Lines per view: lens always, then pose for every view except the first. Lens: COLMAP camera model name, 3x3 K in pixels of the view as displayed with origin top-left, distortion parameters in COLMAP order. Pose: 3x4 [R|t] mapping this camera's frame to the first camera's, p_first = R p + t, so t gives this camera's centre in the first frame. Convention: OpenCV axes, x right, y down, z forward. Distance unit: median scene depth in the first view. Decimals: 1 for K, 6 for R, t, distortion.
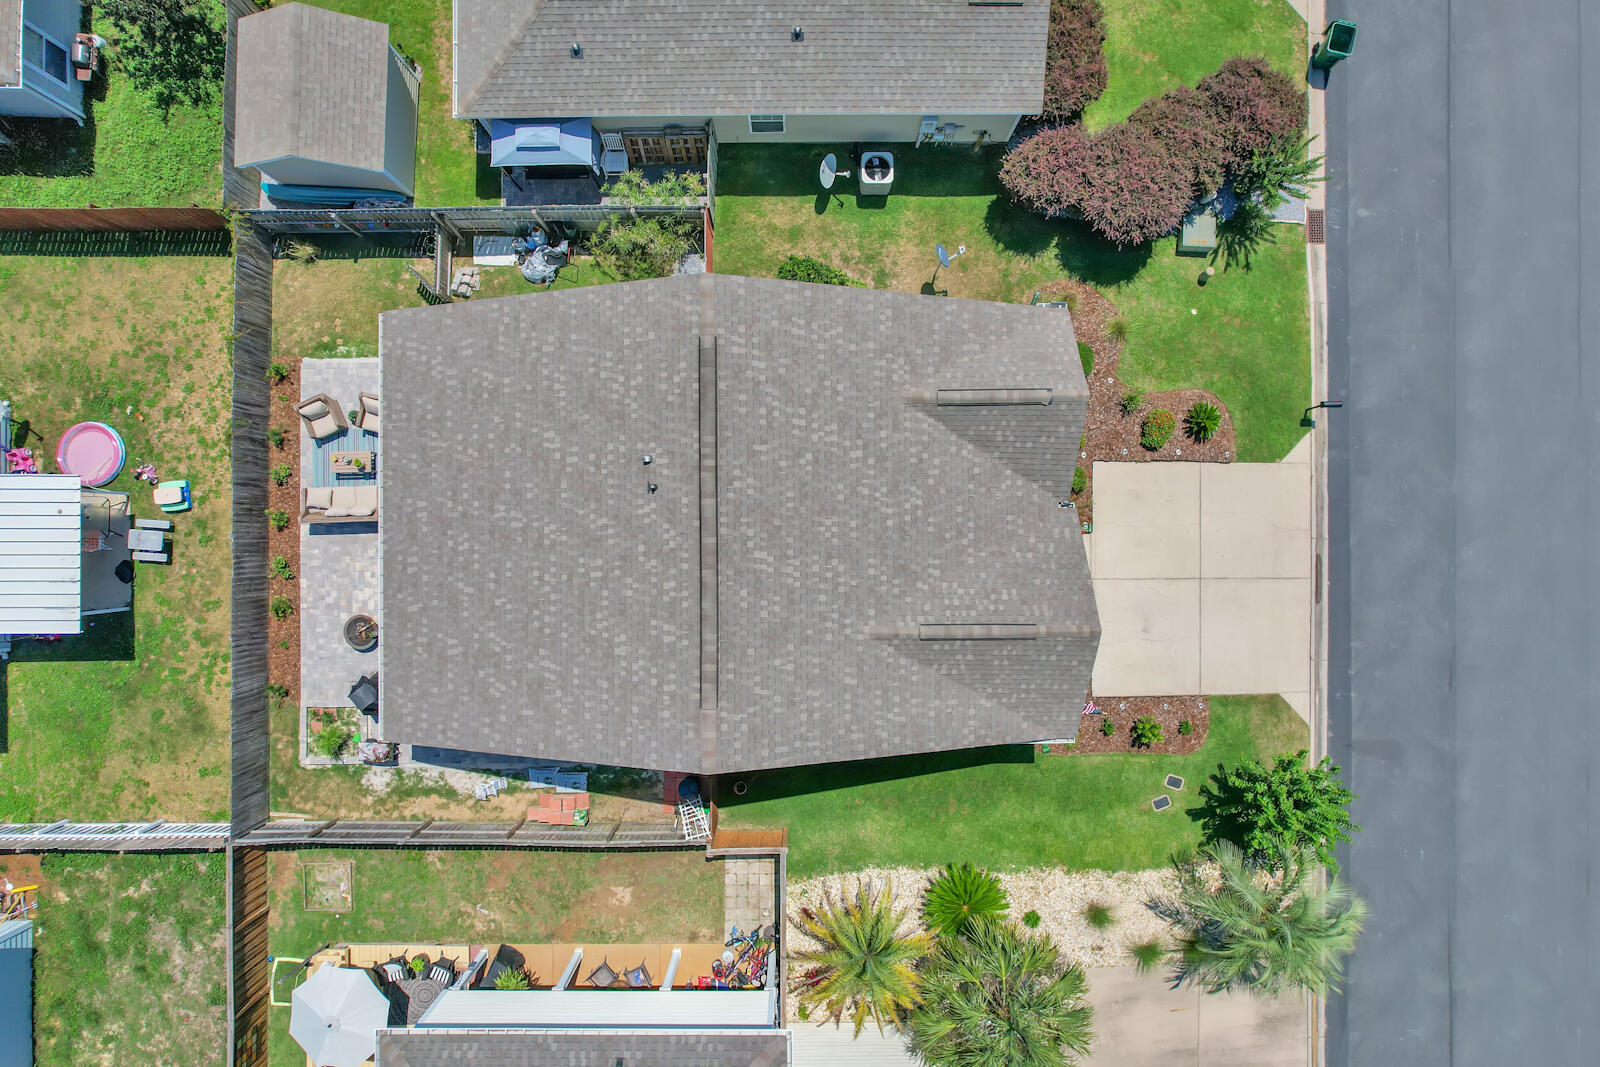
lens RADIAL K [[1040.9, 0, 824.6], [0, 1040.9, 550.2], [0, 0, 1]] dist [-0.033648, 0.001431]
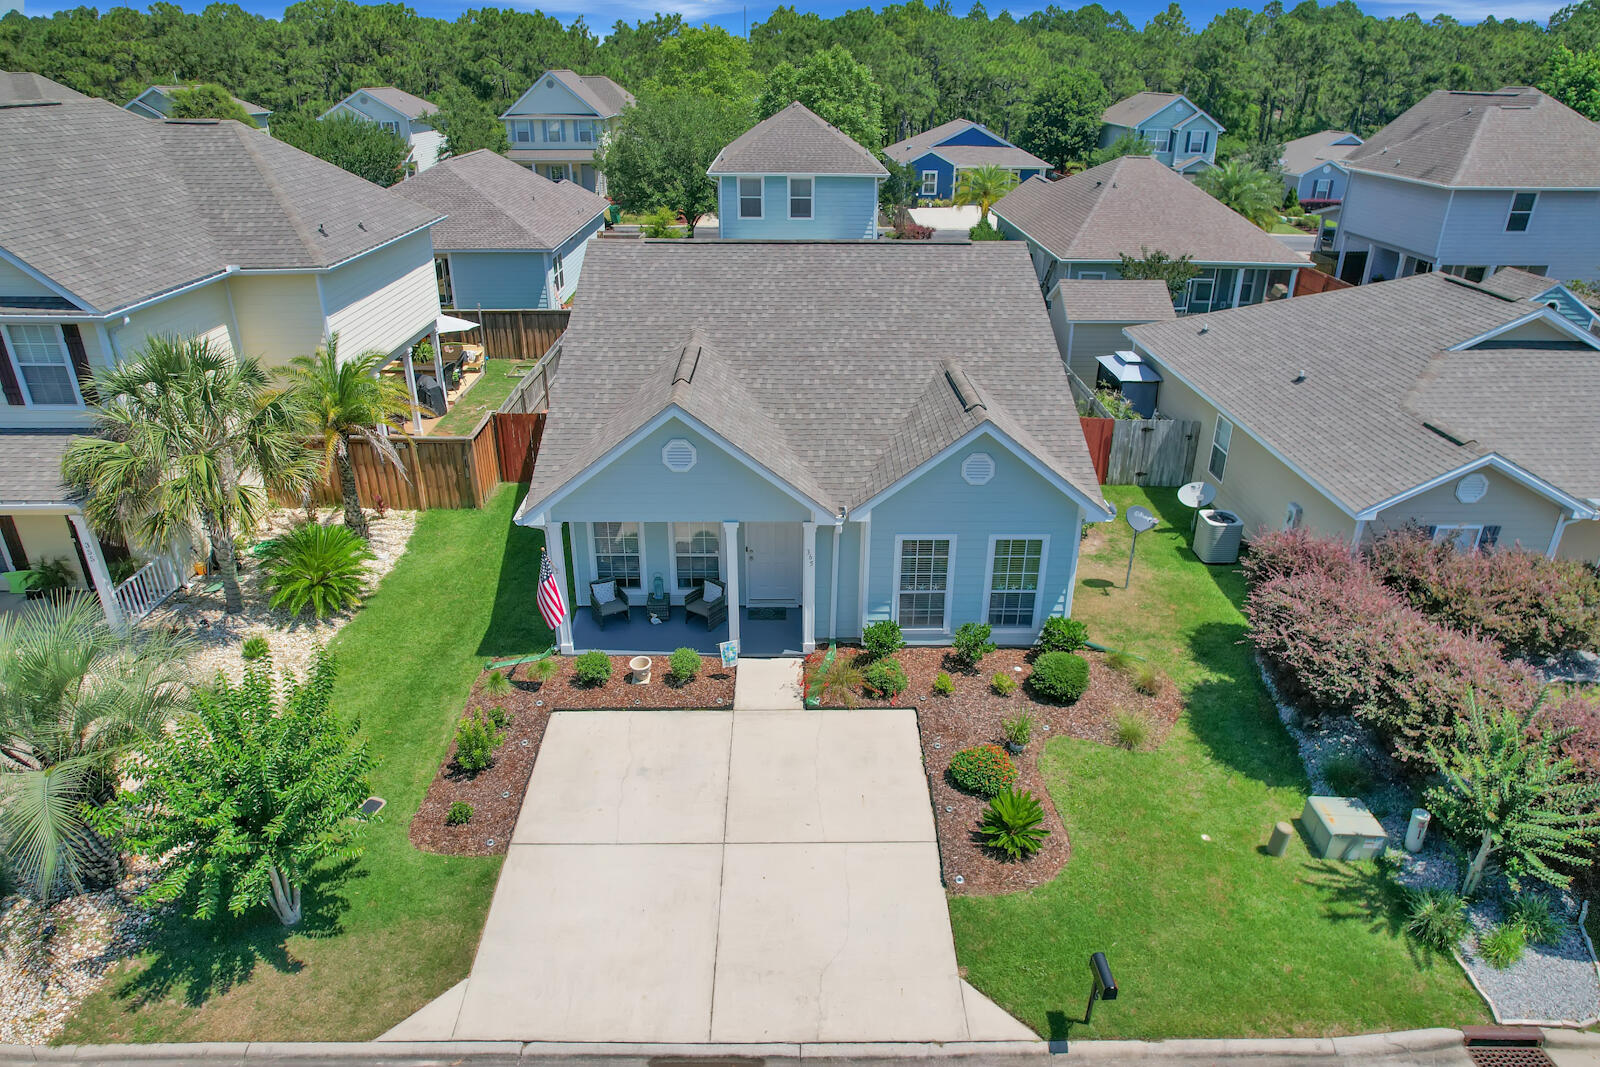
lens RADIAL K [[1002.5, 0, 800.0], [0, 1002.5, 533.5], [0, 0, 1]] dist [-0.011309, 0.000371]
pose [[0.008975, 0.418890, -0.907993, 0.840483], [-0.999842, -0.010187, -0.014583, -0.003445], [-0.015358, 0.907980, 0.418732, 0.683080]]
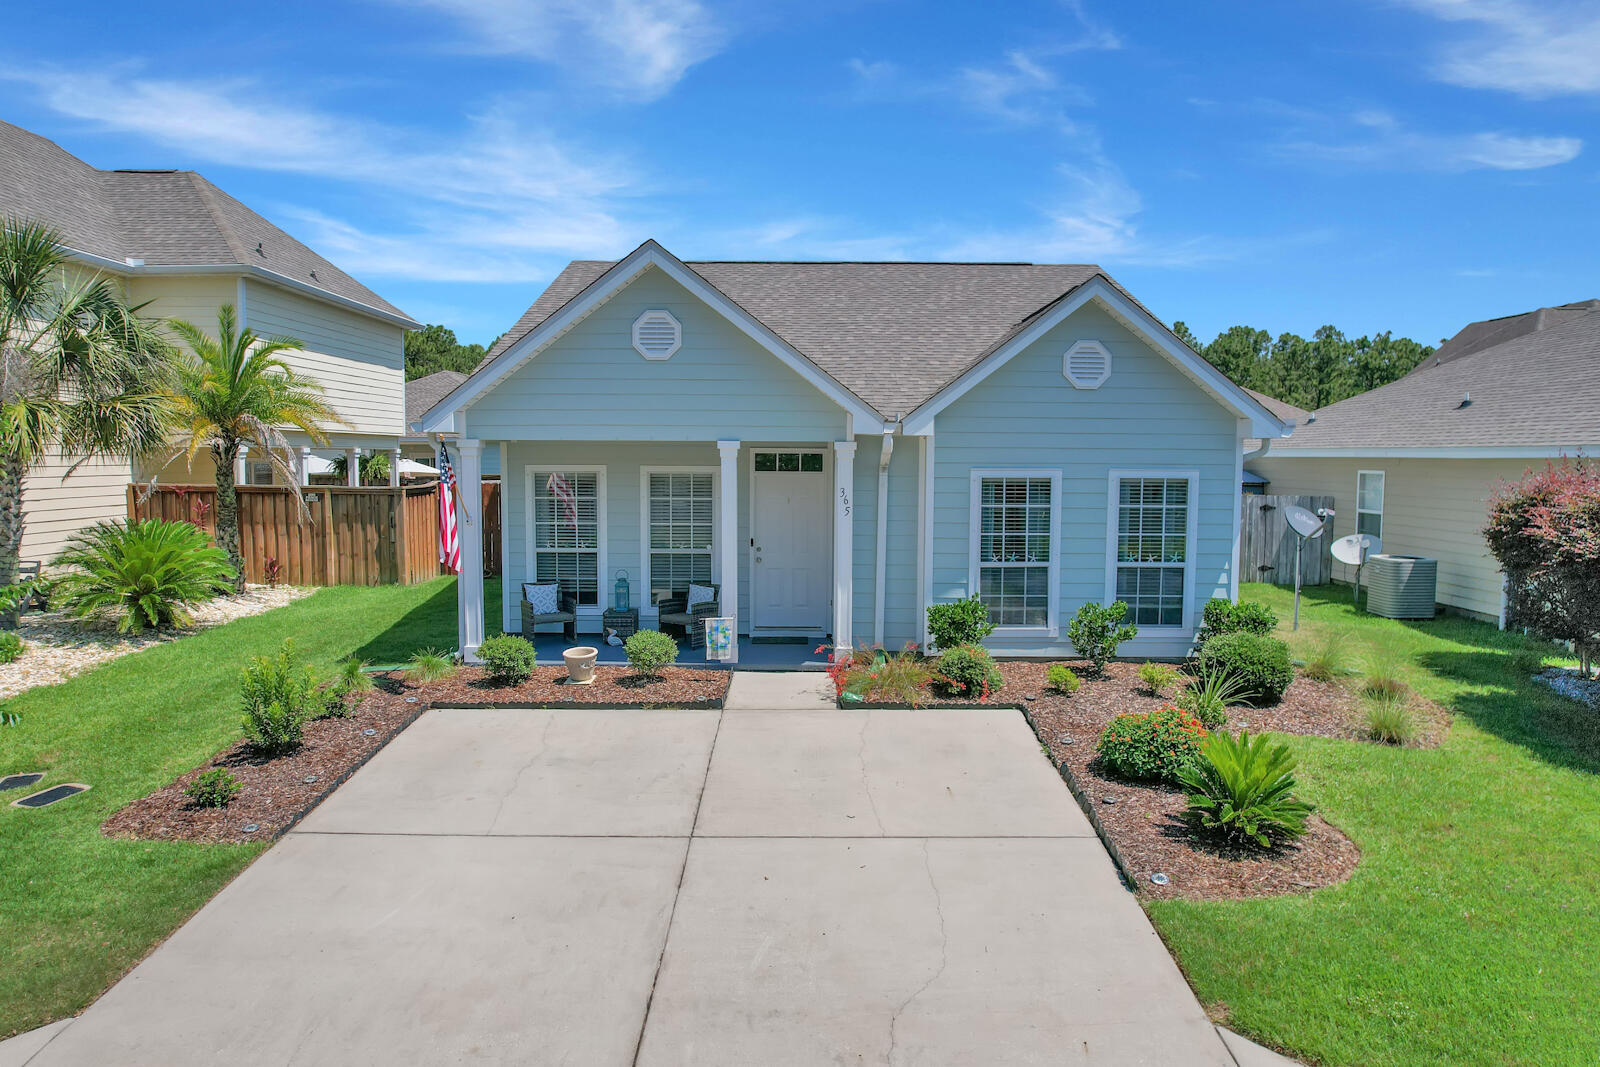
lens RADIAL K [[1027.5, 0, 800.0], [0, 1027.5, 533.5], [0, 0, 1]] dist [-0.023967, -0.003058]
pose [[-0.008525, 0.075901, -0.997079, 0.693139], [-0.999844, -0.016061, 0.007326, -0.003601], [-0.015459, 0.996986, 0.076026, 0.970177]]
